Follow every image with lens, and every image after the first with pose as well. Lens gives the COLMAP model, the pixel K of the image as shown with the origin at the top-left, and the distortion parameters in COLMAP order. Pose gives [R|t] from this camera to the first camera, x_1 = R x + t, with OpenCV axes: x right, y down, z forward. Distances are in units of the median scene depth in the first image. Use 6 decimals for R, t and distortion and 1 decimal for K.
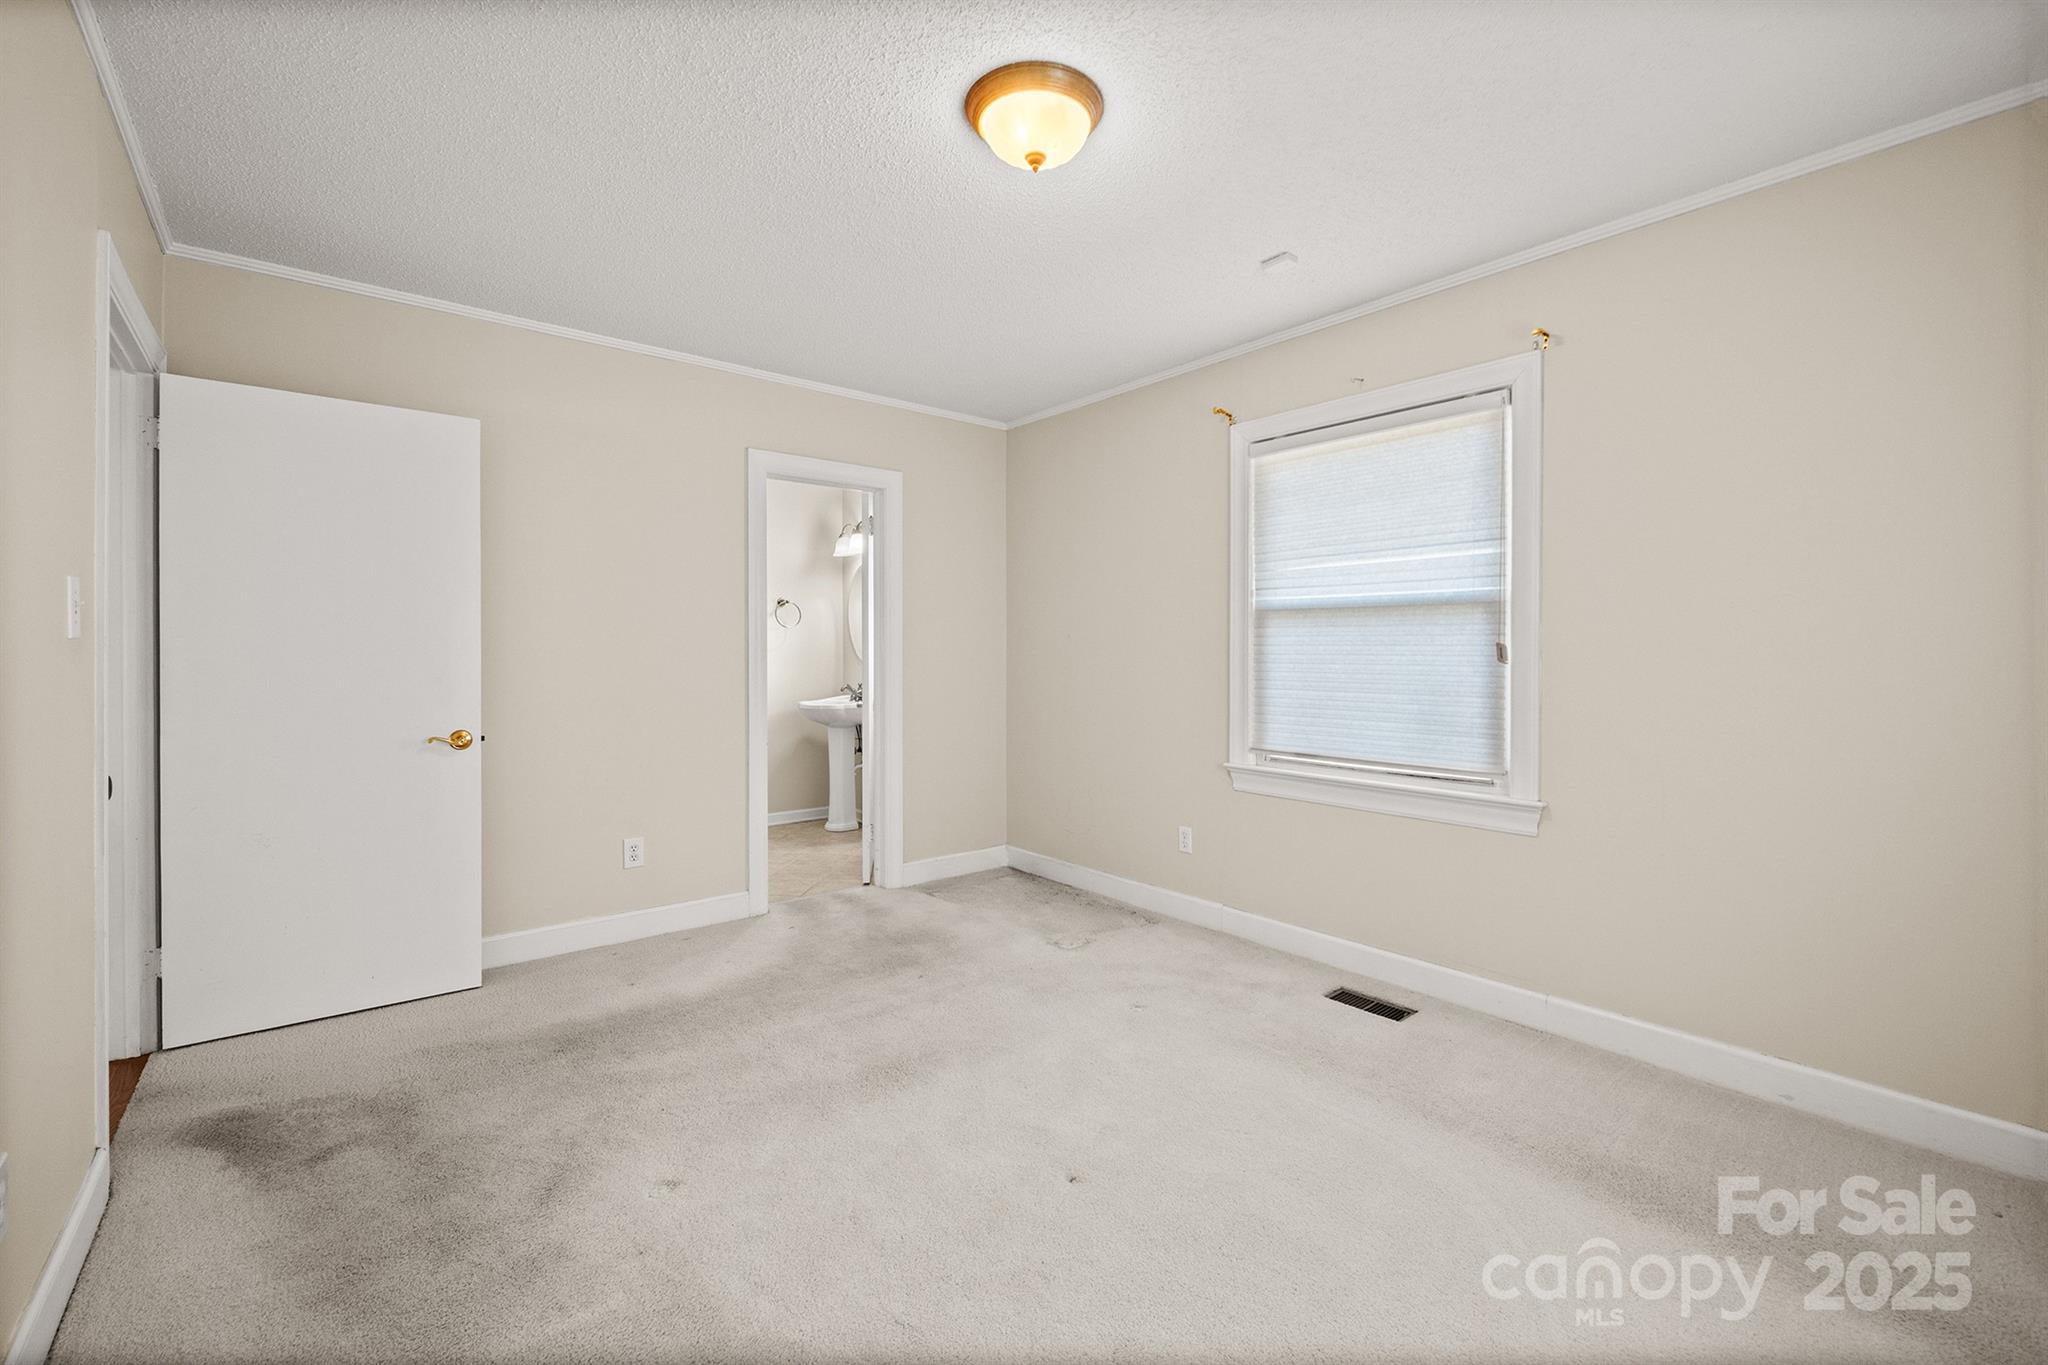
lens RADIAL K [[867.0, 0, 1027.0], [0, 867.0, 672.4], [0, 0, 1]] dist [-0.010492, 0.000732]
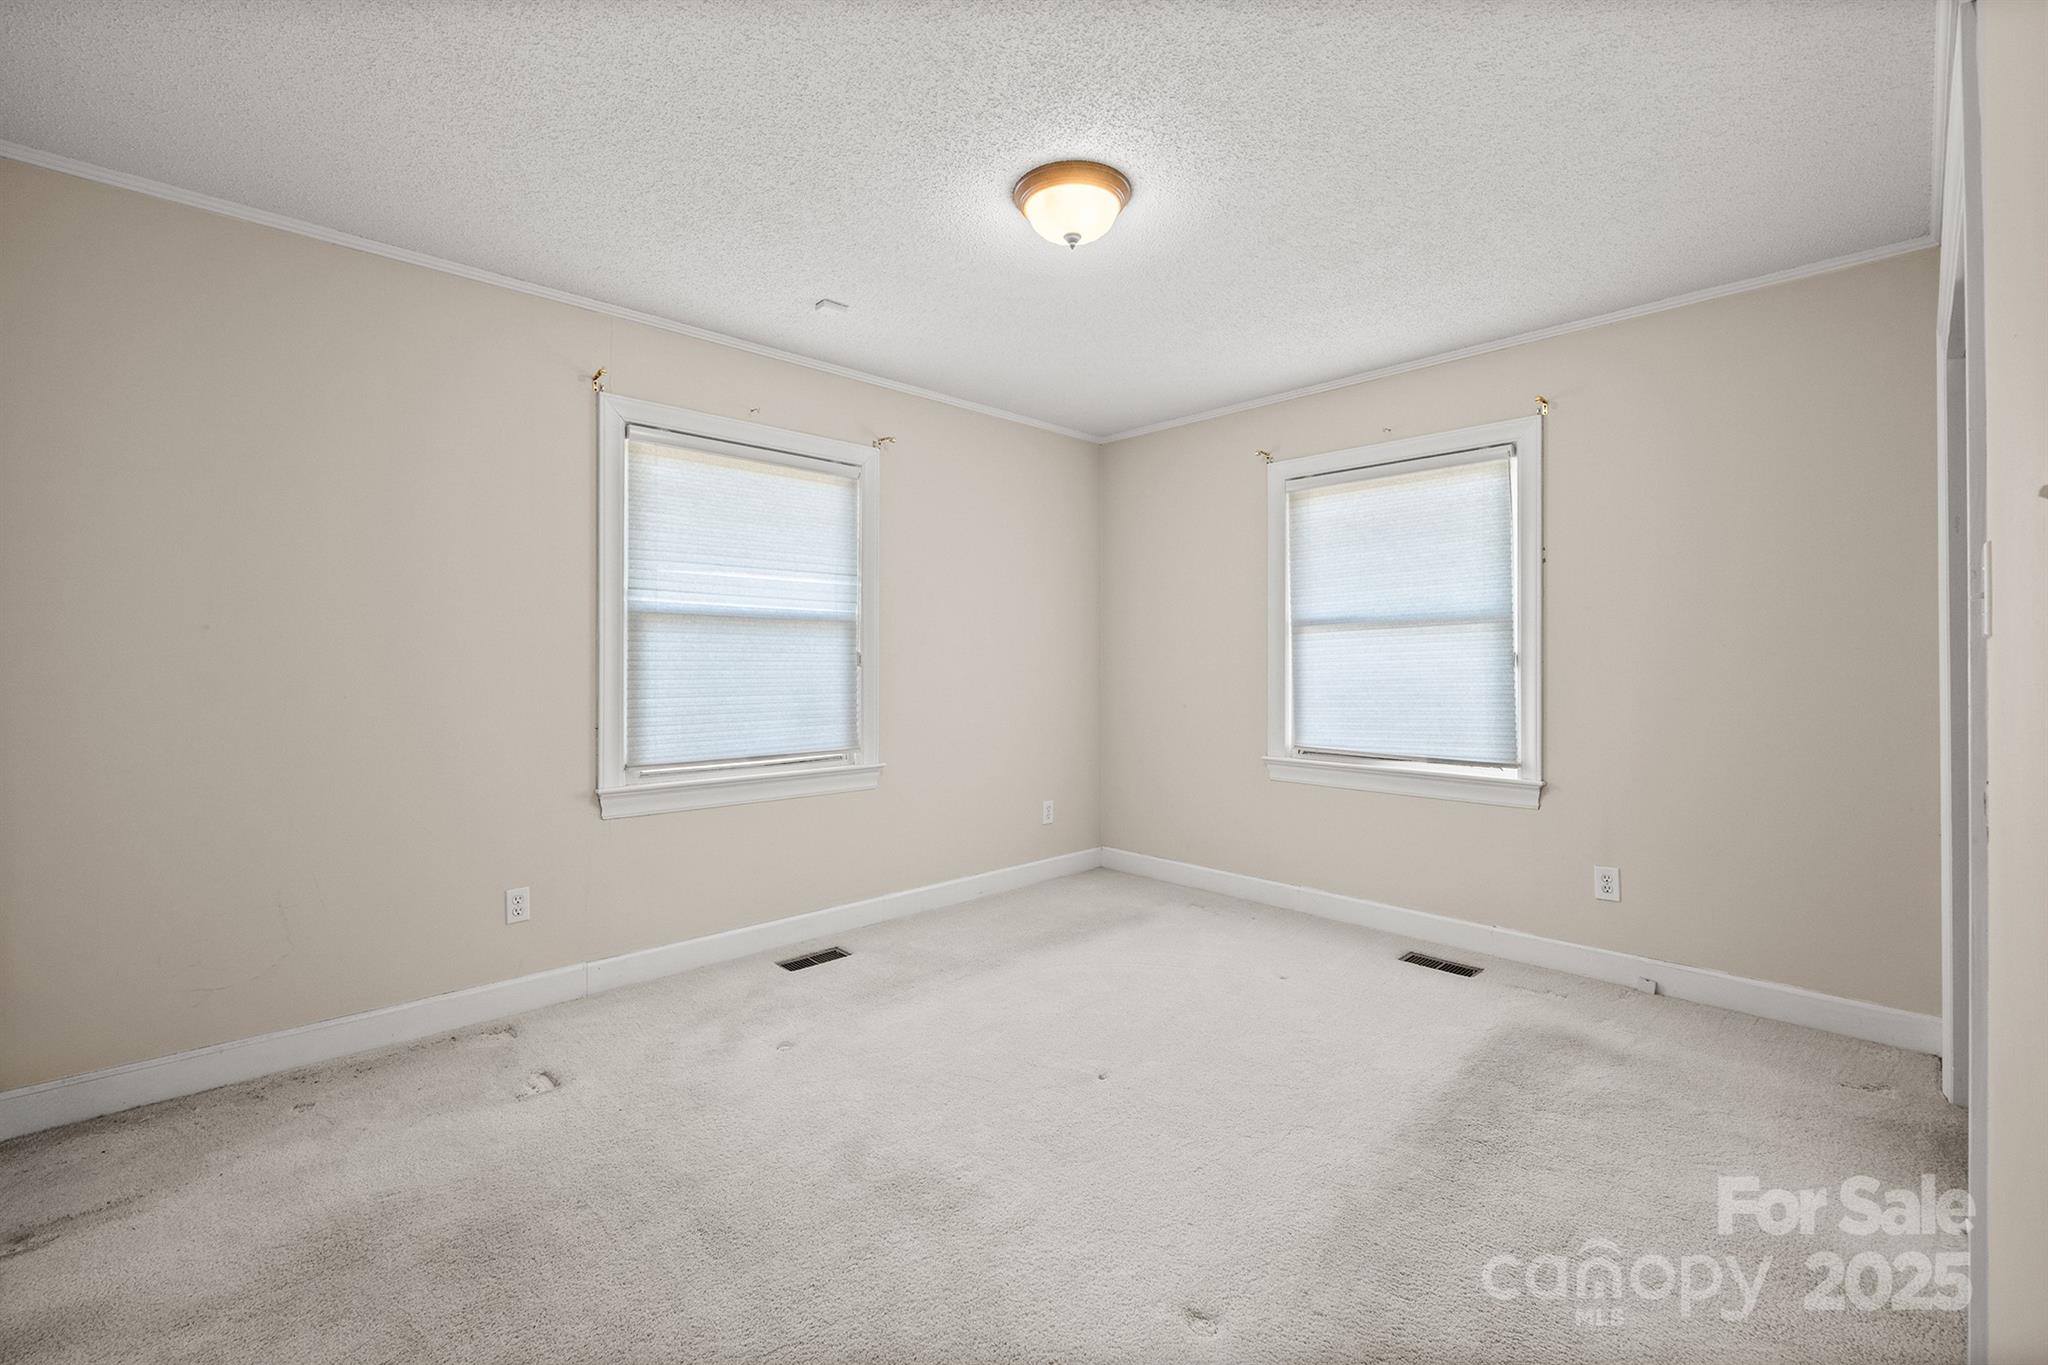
lens RADIAL K [[867.0, 0, 1021.4], [0, 867.0, 664.4], [0, 0, 1]] dist [-0.010492, 0.000732]
pose [[-0.081193, -0.005836, 0.996681, -0.690425], [0.020397, 0.999764, 0.007515, -0.016189], [-0.996490, 0.020939, -0.081055, 0.703657]]
